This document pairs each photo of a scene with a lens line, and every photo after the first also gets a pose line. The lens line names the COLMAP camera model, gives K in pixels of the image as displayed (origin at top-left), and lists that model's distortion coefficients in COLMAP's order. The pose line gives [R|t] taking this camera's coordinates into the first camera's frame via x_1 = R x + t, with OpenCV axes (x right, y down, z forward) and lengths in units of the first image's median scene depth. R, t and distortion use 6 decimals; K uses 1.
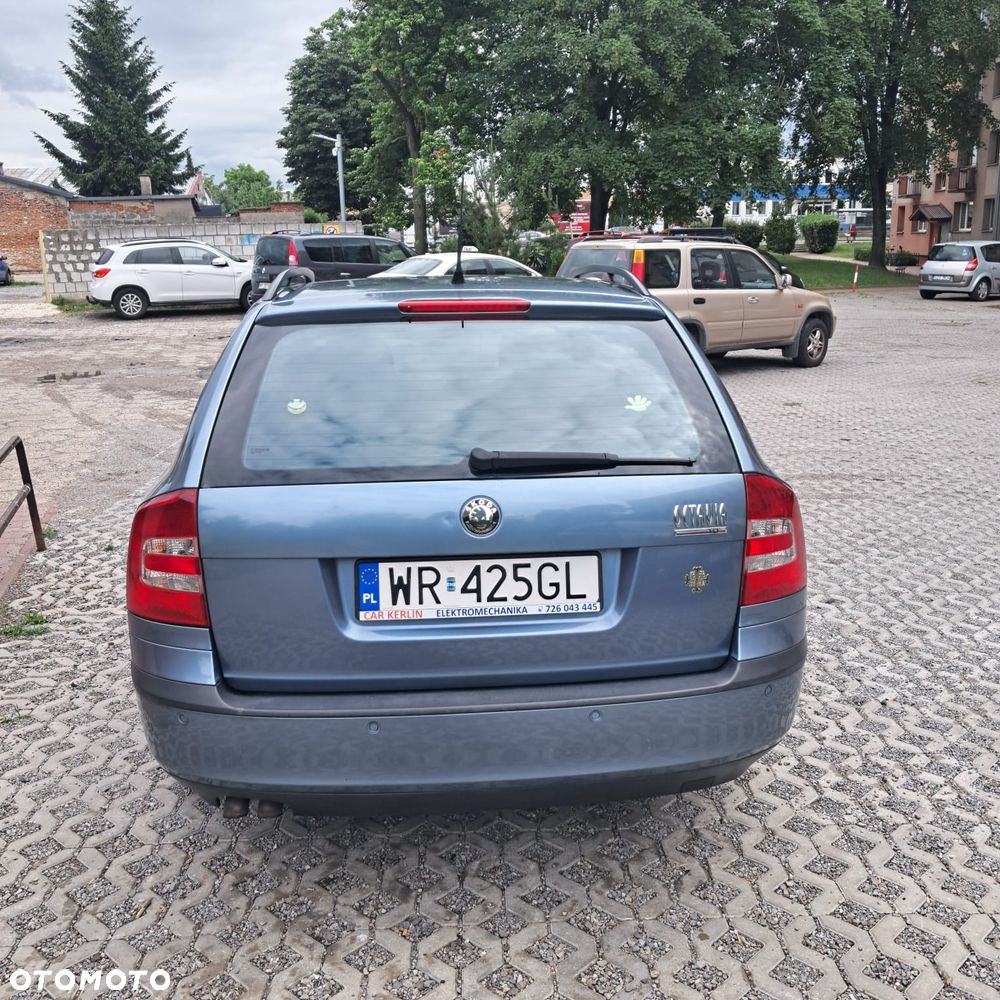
lens RADIAL K [[1017.2, 0, 500.0], [0, 1017.2, 500.0], [0, 0, 1]] dist [0.011179, -0.039687]
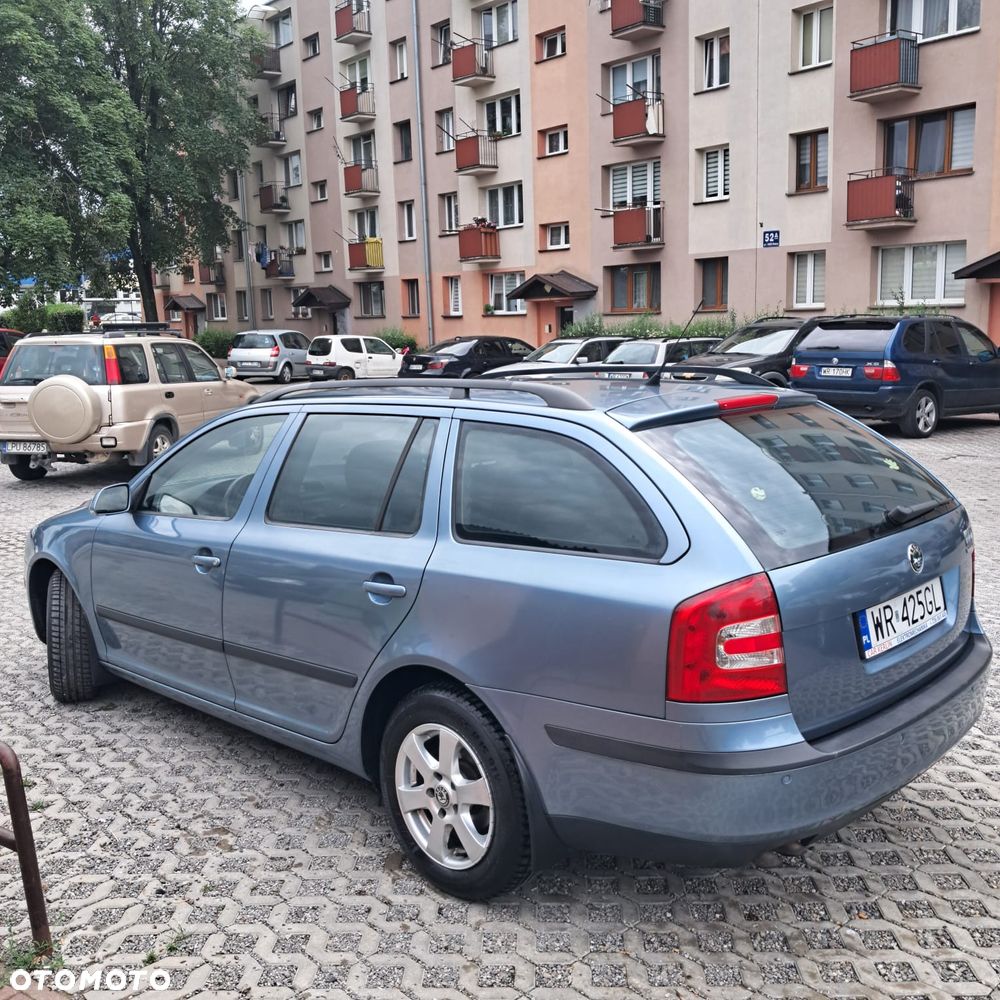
lens RADIAL K [[1017.2, 0, 500.0], [0, 1017.2, 500.0], [0, 0, 1]] dist [0.011179, -0.039687]
pose [[0.778563, -0.115119, 0.616917, -1.186532], [0.166721, 0.985648, -0.026480, -0.107747], [-0.605015, 0.123470, 0.786582, 0.280074]]
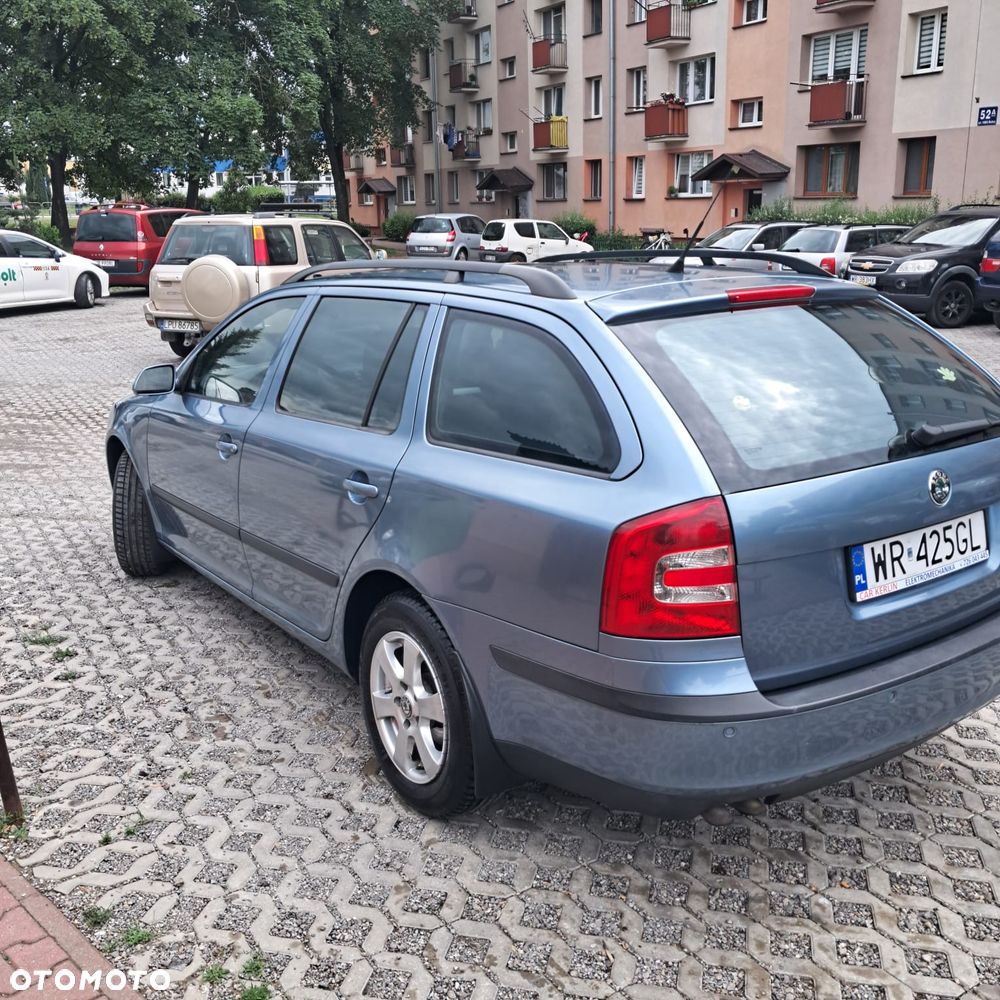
lens RADIAL K [[1017.2, 0, 500.0], [0, 1017.2, 500.0], [0, 0, 1]] dist [0.011179, -0.039687]
pose [[0.877662, -0.132944, 0.460473, -0.907341], [0.121407, 0.991092, 0.054738, -0.084630], [-0.463648, 0.007863, 0.885985, 0.243055]]
